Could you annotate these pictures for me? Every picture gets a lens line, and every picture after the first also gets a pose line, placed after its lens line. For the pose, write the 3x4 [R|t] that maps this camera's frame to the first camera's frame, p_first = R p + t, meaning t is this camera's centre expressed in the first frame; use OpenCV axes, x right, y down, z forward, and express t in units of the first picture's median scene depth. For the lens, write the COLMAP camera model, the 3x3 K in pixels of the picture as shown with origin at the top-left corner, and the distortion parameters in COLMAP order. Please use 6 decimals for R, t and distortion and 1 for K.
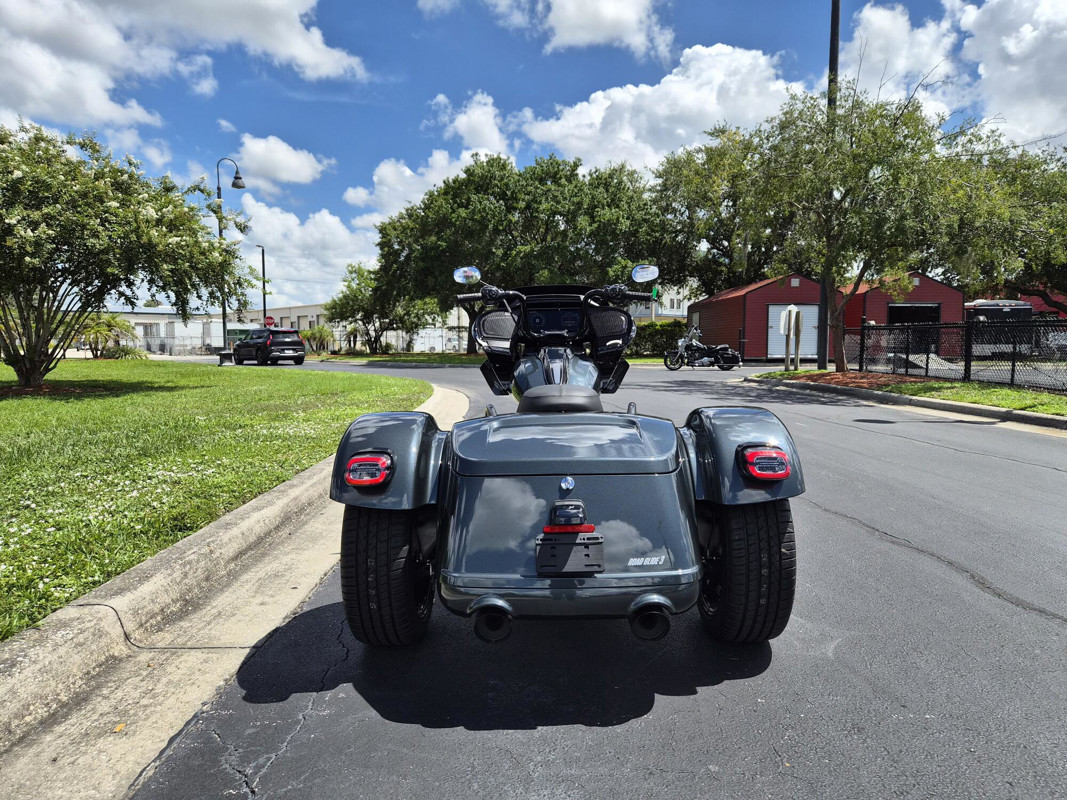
lens RADIAL K [[715.9, 0, 531.7], [0, 715.9, 414.7], [0, 0, 1]] dist [0.056731, -0.043358]
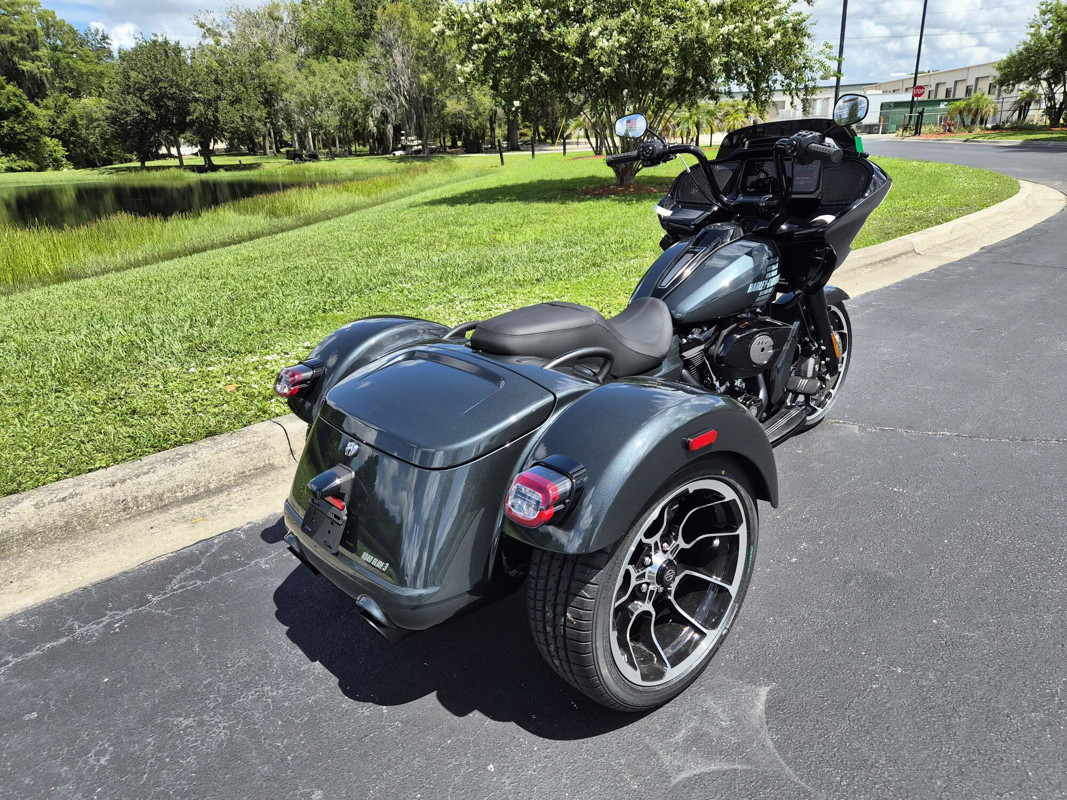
lens RADIAL K [[715.9, 0, 531.7], [0, 715.9, 414.7], [0, 0, 1]] dist [0.056731, -0.043358]
pose [[0.663527, 0.242118, -0.707891, 0.060344], [-0.027279, 0.953387, 0.300515, -0.015802], [0.747655, -0.180090, 0.639203, 0.044336]]
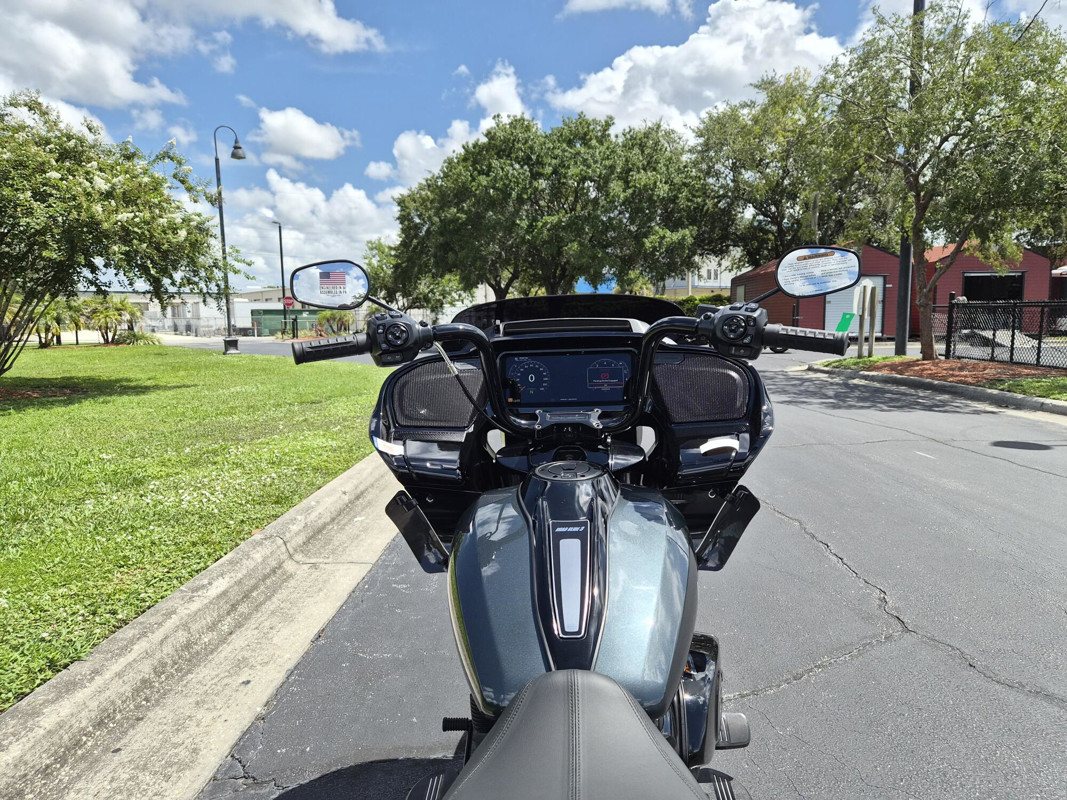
lens RADIAL K [[715.9, 0, 531.7], [0, 715.9, 414.7], [0, 0, 1]] dist [0.056731, -0.043358]
pose [[0.998940, -0.008503, -0.045237, 0.003871], [0.010178, 0.999266, 0.036918, -0.017247], [0.044890, -0.037340, 0.998294, 0.078556]]
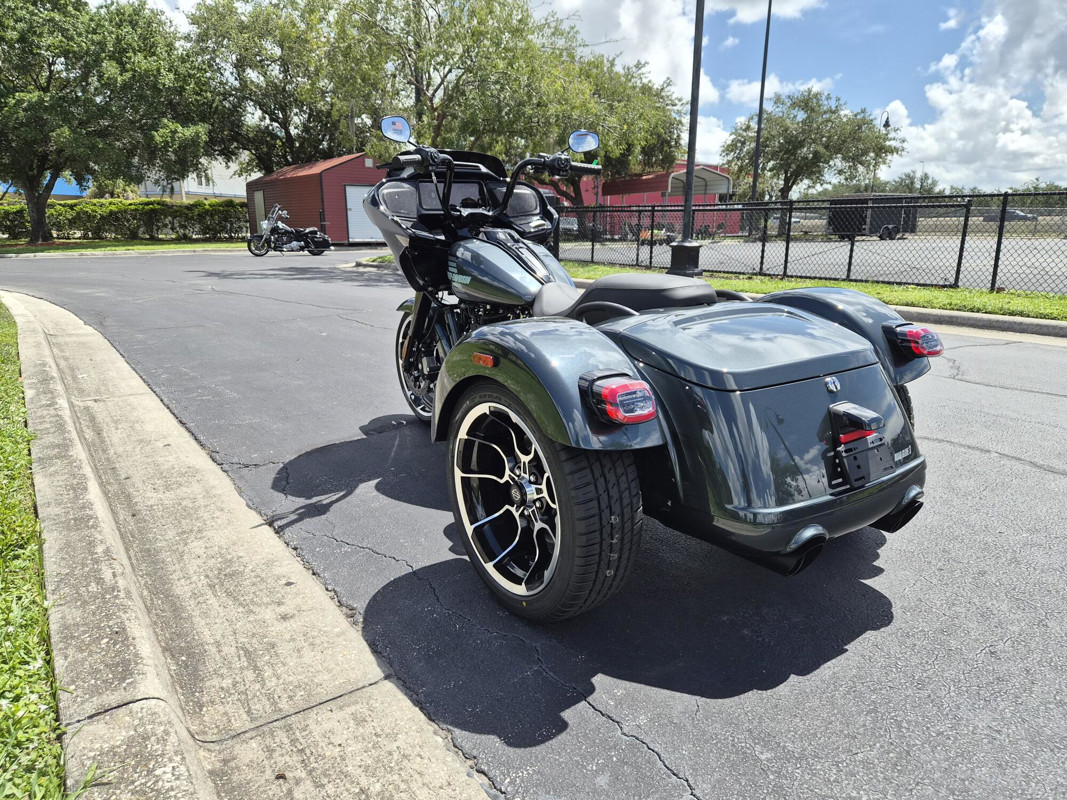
lens RADIAL K [[731.9, 0, 515.8], [0, 731.9, 400.1], [0, 0, 1]] dist [0.059244, -0.042350]
pose [[0.825951, -0.133276, 0.547761, -0.055116], [0.059812, 0.986886, 0.149931, -0.002845], [-0.560560, -0.091073, 0.823091, 0.033652]]
